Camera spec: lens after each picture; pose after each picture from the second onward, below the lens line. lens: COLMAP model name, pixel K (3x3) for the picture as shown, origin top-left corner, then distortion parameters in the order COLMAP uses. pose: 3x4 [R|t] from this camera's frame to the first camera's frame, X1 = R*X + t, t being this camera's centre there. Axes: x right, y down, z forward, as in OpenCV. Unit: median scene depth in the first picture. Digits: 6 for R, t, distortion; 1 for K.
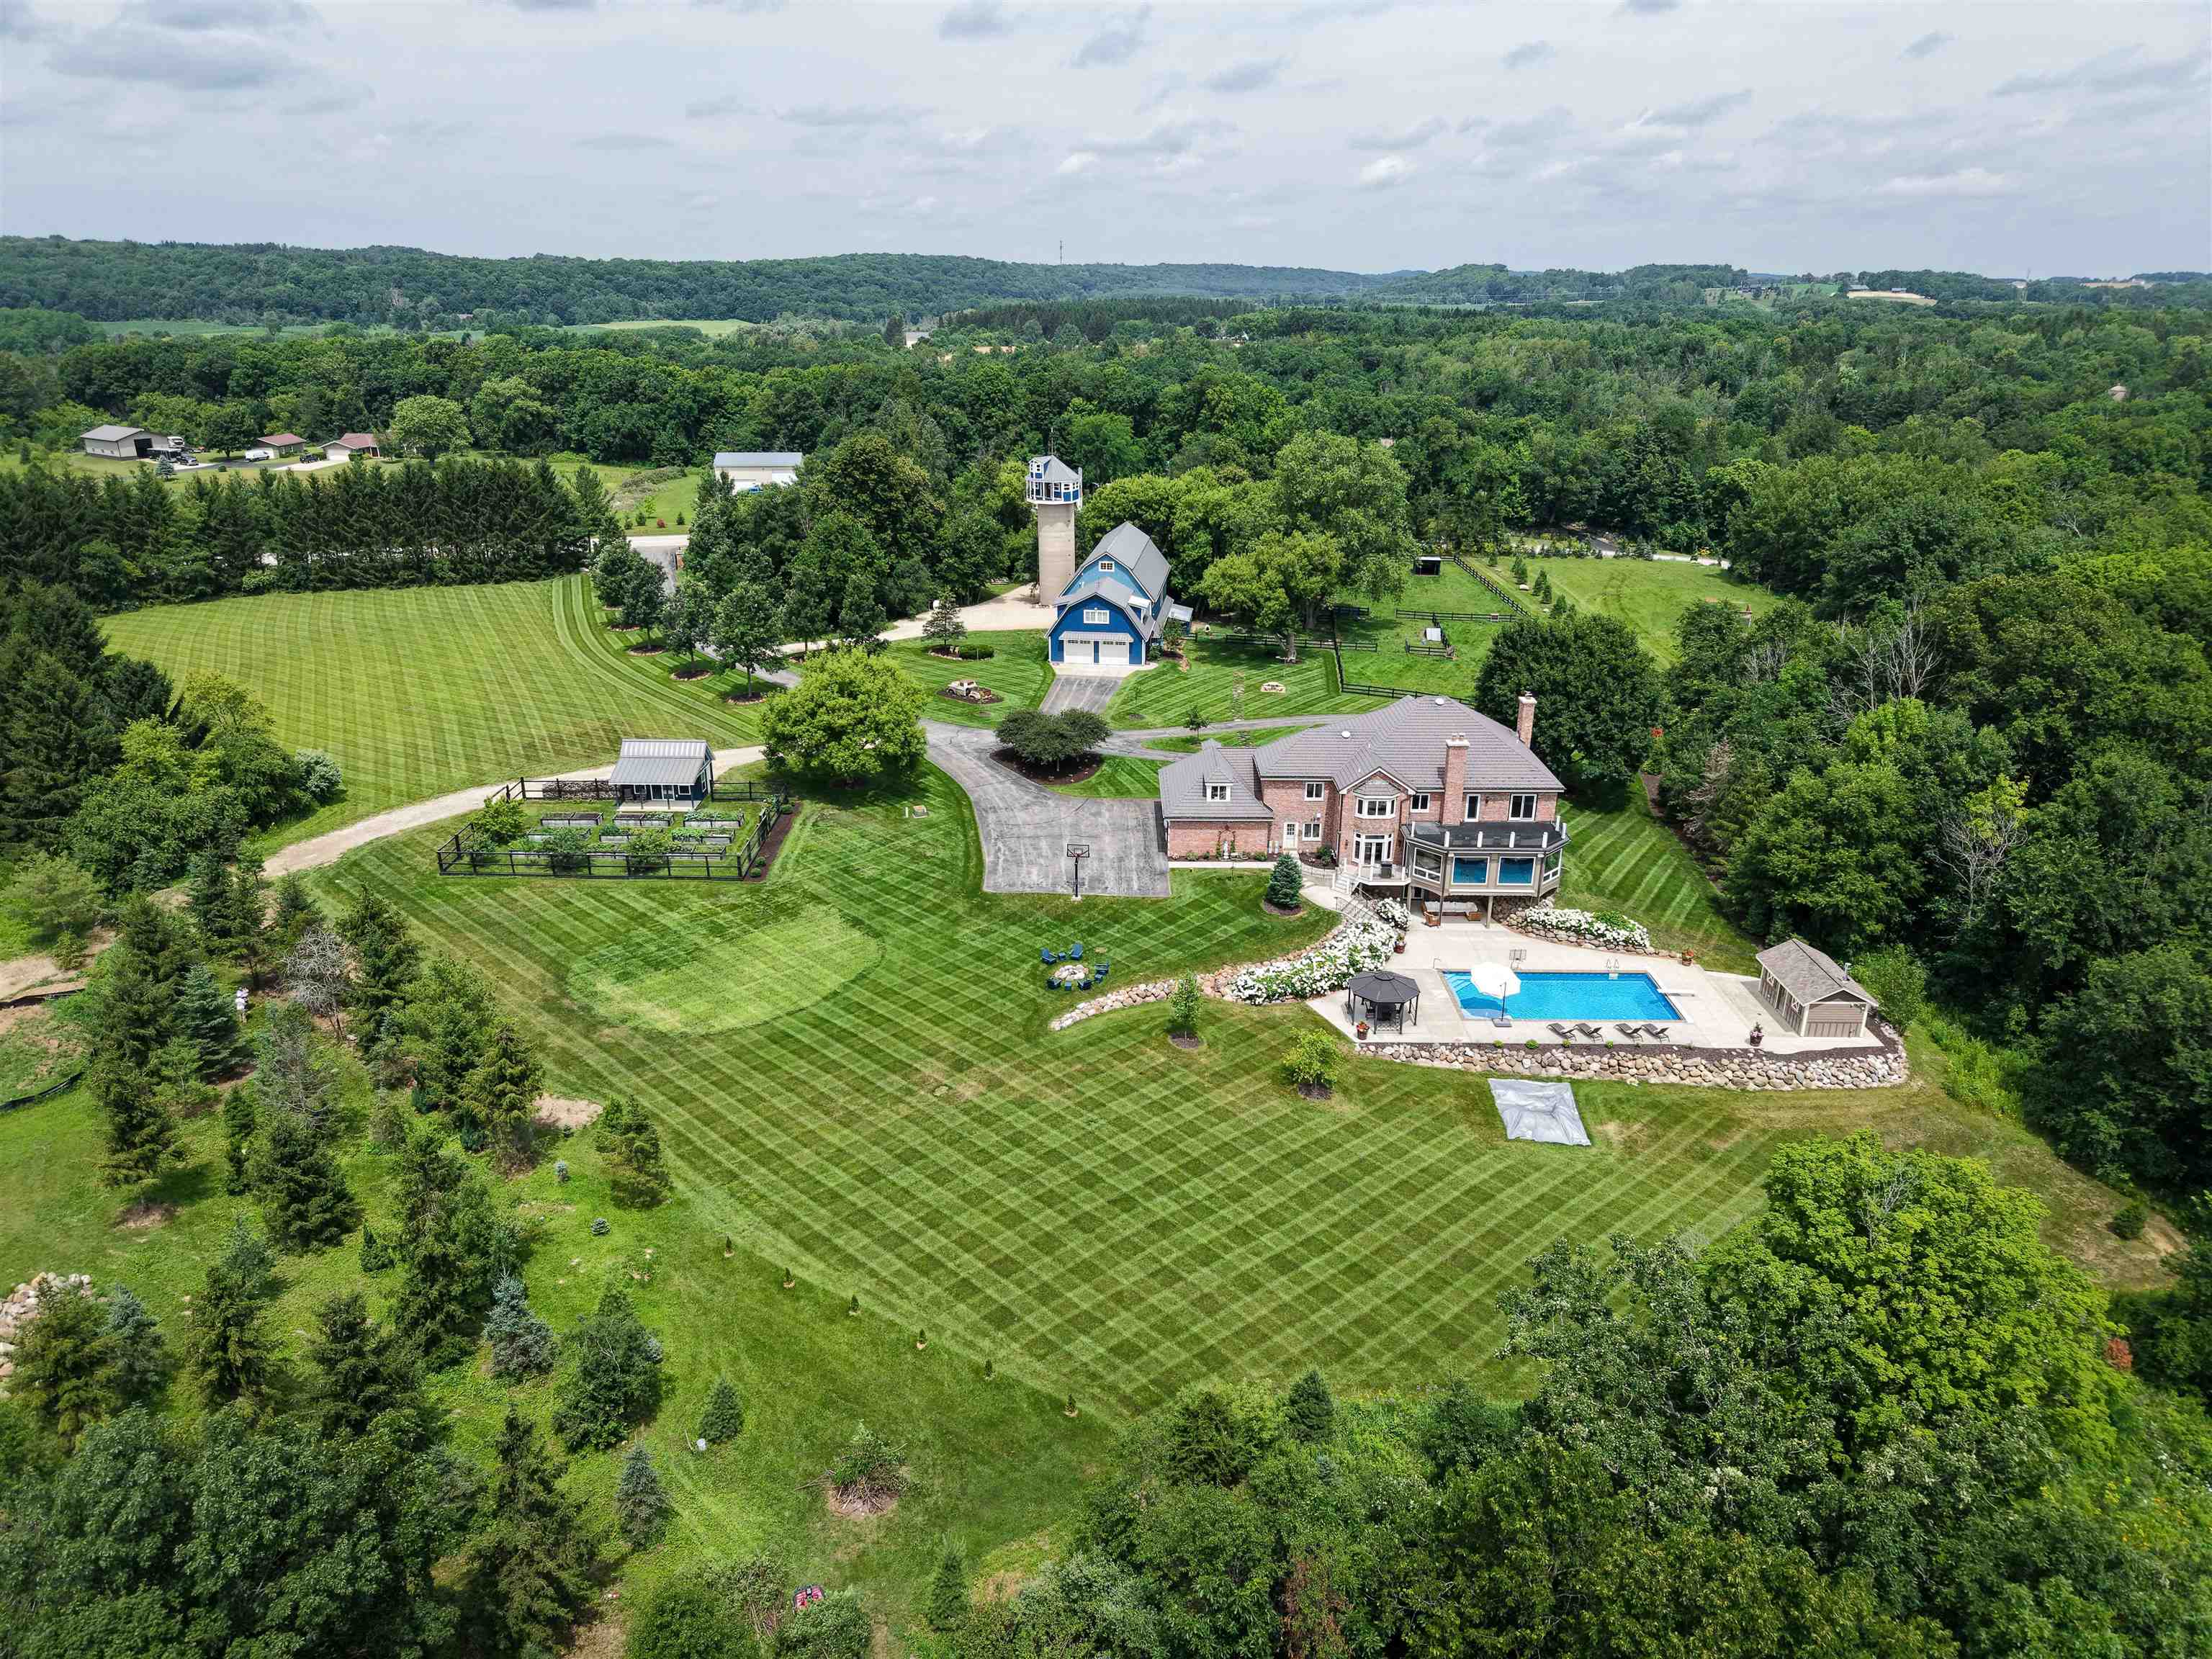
lens RADIAL K [[1458.6, 0, 1104.0], [0, 1458.6, 846.8], [0, 0, 1]] dist [0.117690, -0.135720]
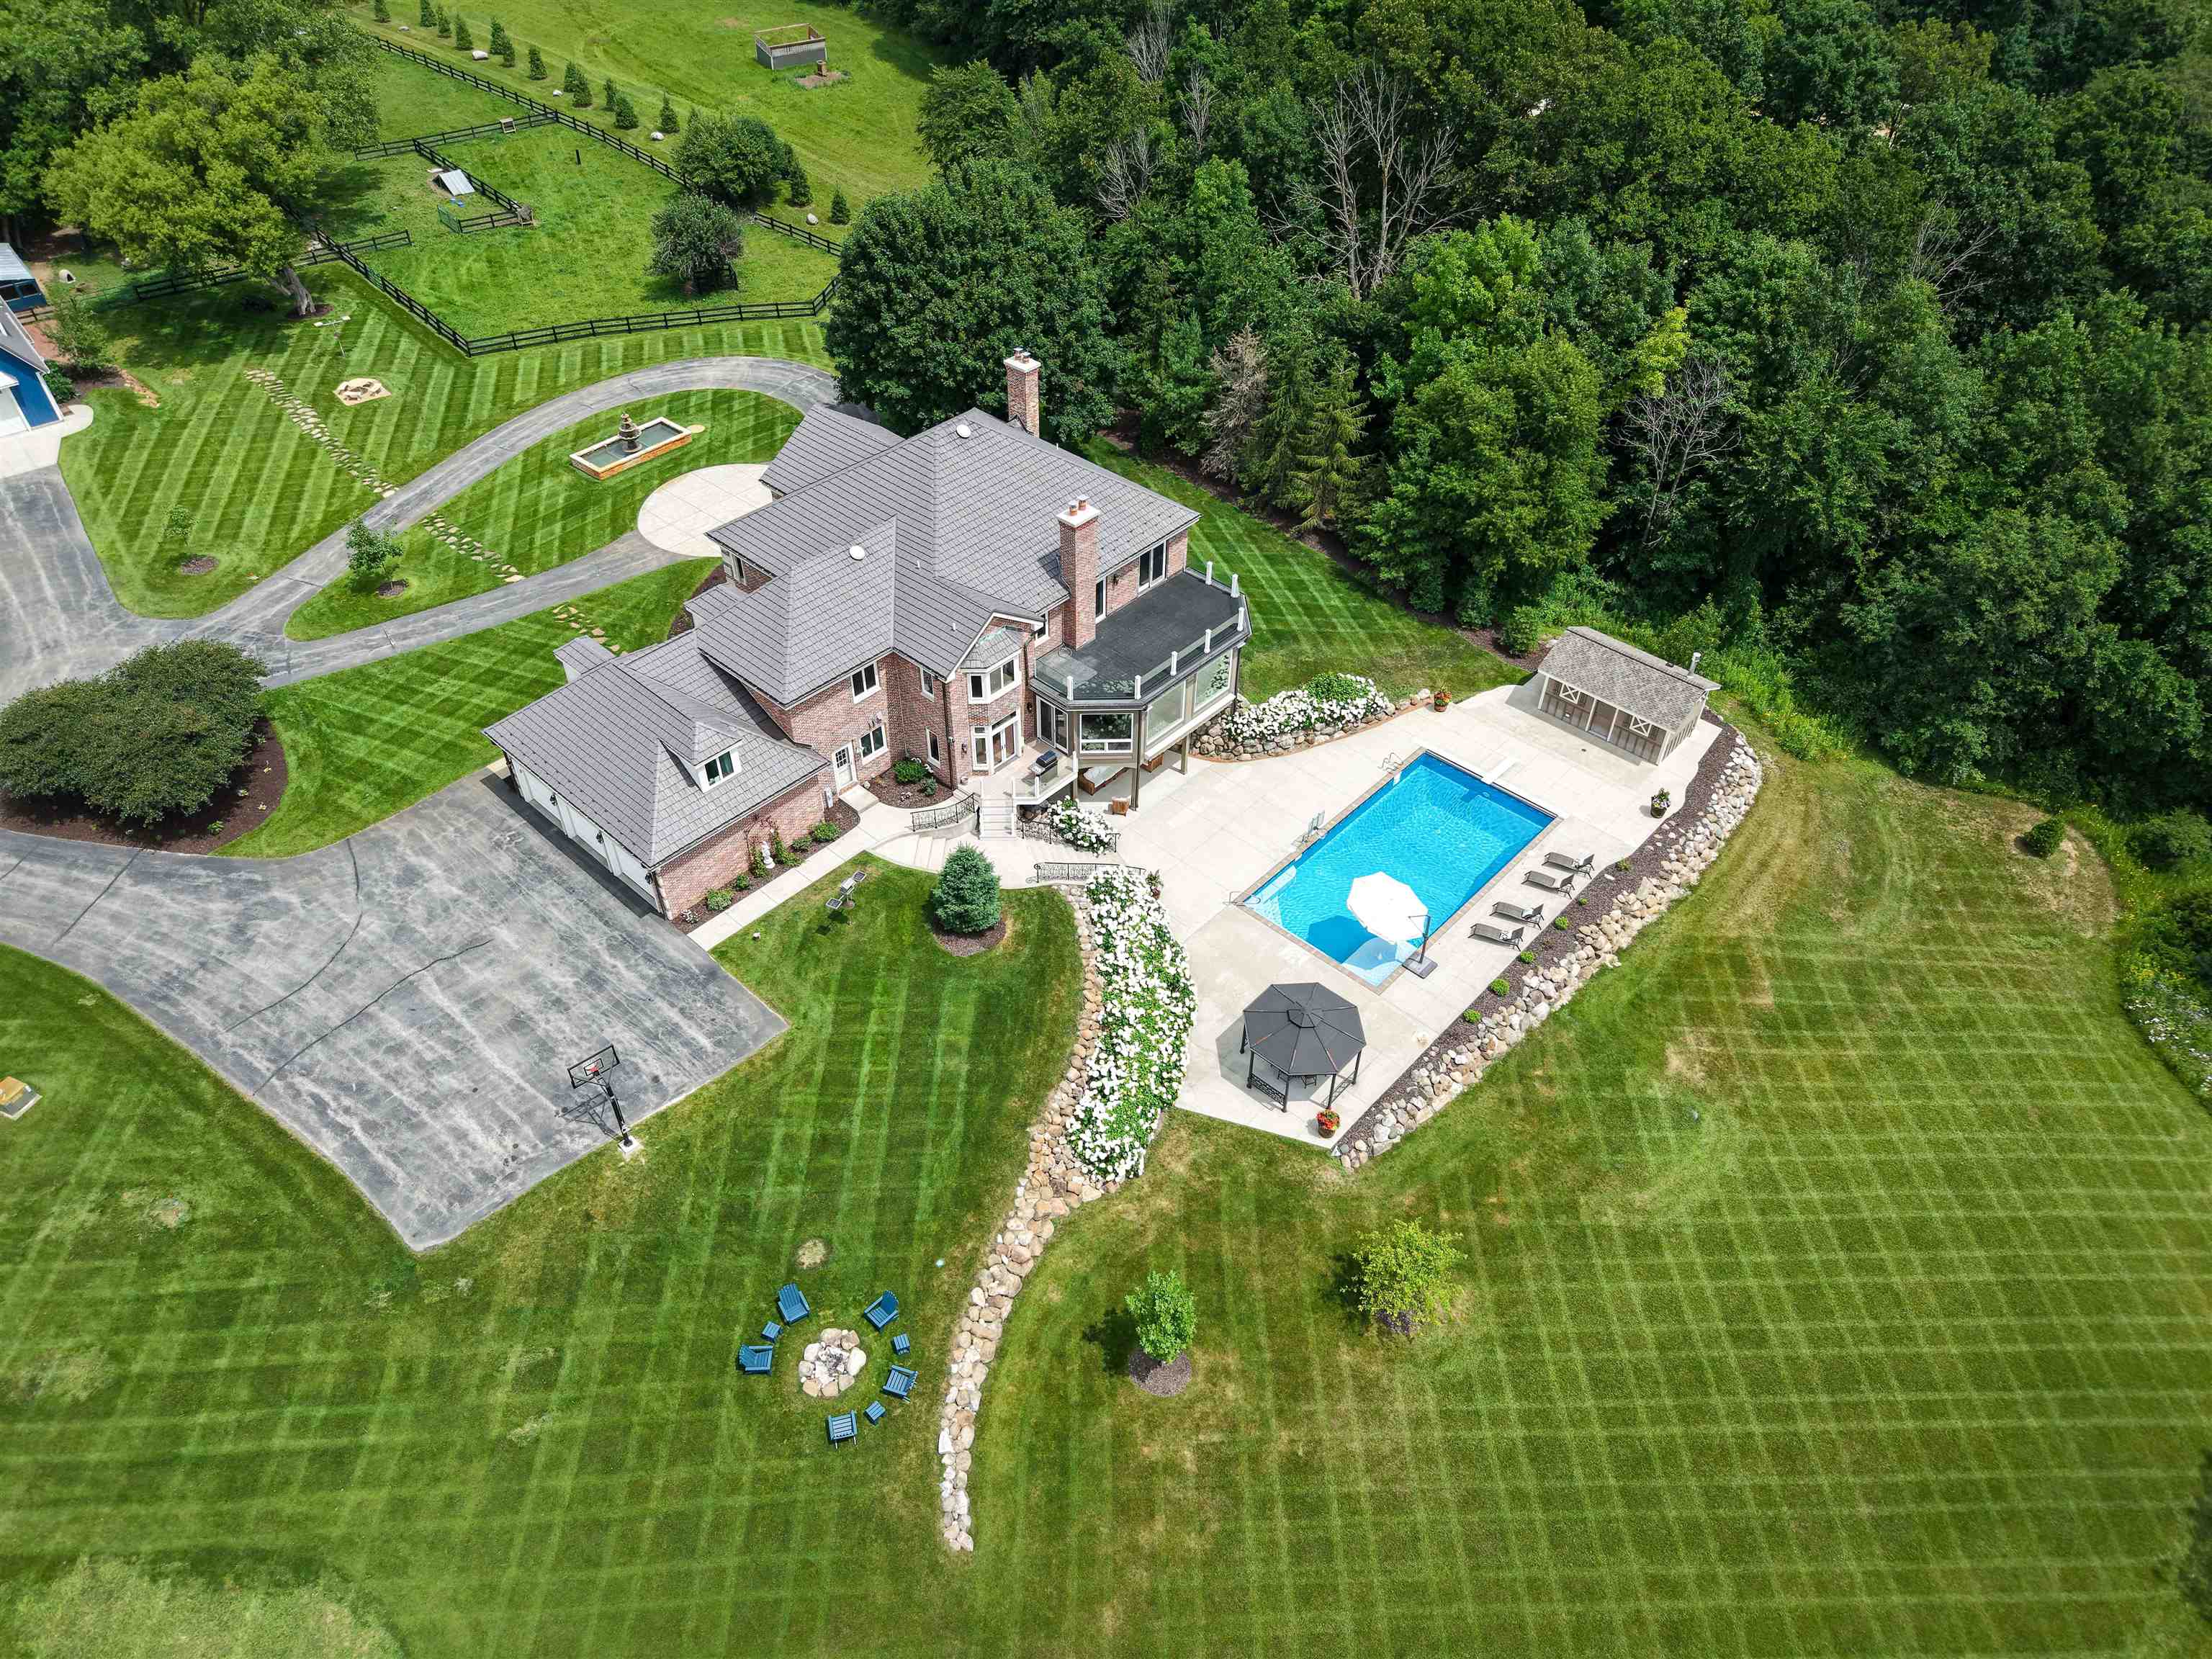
lens RADIAL K [[1467.7, 0, 1101.0], [0, 1467.7, 834.8], [0, 0, 1]] dist [0.034806, -0.036545]
pose [[0.679622, -0.499864, 0.536889, -0.092929], [0.263638, 0.849430, 0.457125, -0.173973], [-0.684551, -0.169128, 0.709074, 0.448532]]
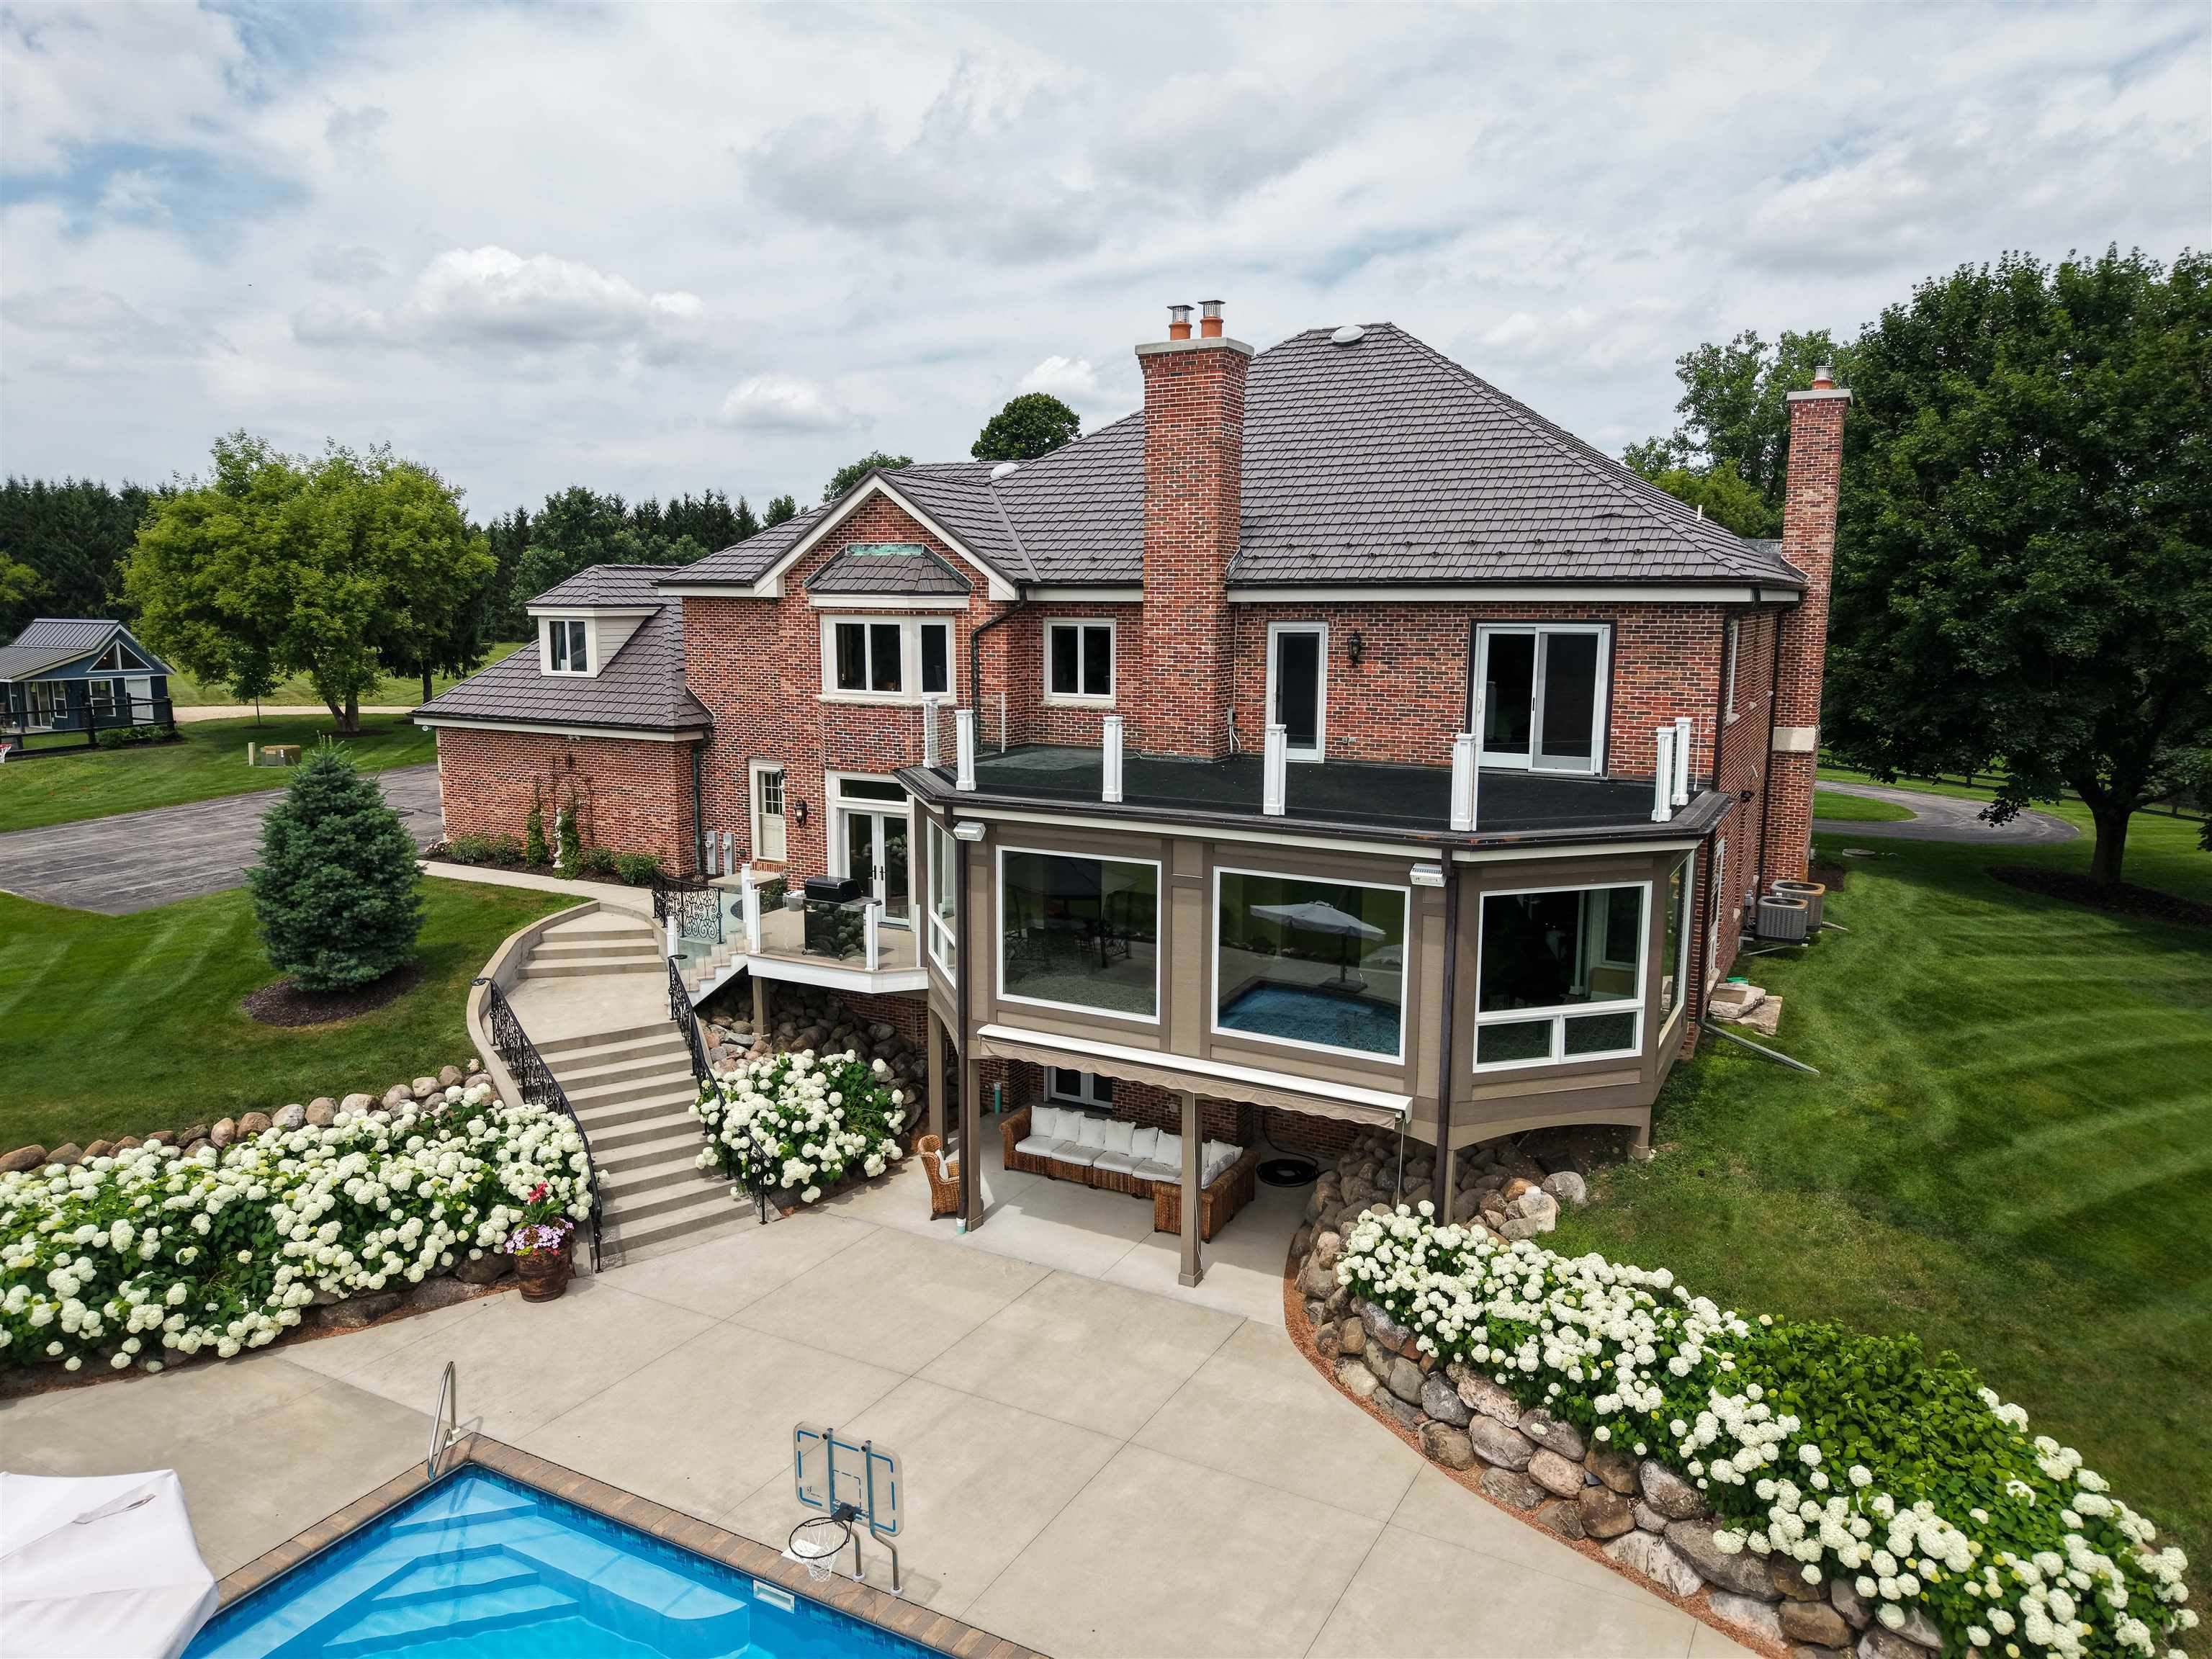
lens RADIAL K [[1467.7, 0, 1101.0], [0, 1467.7, 834.8], [0, 0, 1]] dist [0.034806, -0.036545]
pose [[0.879259, 0.074016, -0.470559, 0.261517], [-0.170861, 0.971124, -0.166508, 0.026588], [0.444647, 0.226804, 0.866515, 0.648579]]
